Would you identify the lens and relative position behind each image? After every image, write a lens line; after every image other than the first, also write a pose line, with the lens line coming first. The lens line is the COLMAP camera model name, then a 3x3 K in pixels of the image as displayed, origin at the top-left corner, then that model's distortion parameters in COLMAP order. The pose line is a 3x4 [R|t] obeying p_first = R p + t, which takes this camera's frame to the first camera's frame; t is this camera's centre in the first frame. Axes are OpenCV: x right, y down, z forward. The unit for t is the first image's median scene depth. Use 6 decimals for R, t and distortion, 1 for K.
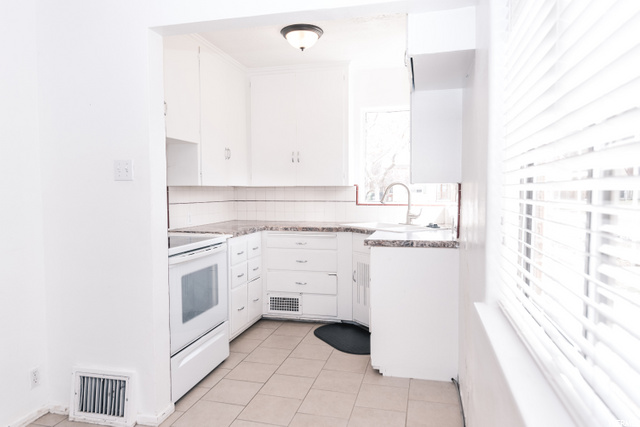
lens RADIAL K [[442.7, 0, 320.0], [0, 442.7, 213.5], [0, 0, 1]] dist [-0.001204, 0.000011]
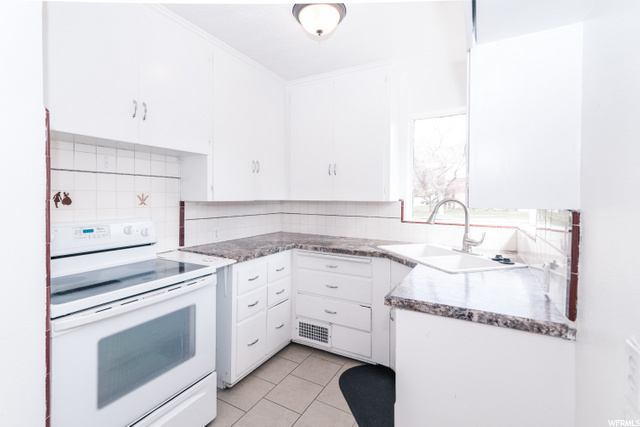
lens RADIAL K [[290.4, 0, 318.1], [0, 290.4, 198.4], [0, 0, 1]] dist [0.002295, -0.000128]
pose [[0.960877, 0.011189, -0.276750, 0.091112], [-0.022916, 0.998970, -0.039176, -0.044688], [0.276026, 0.043985, 0.960143, 0.433660]]
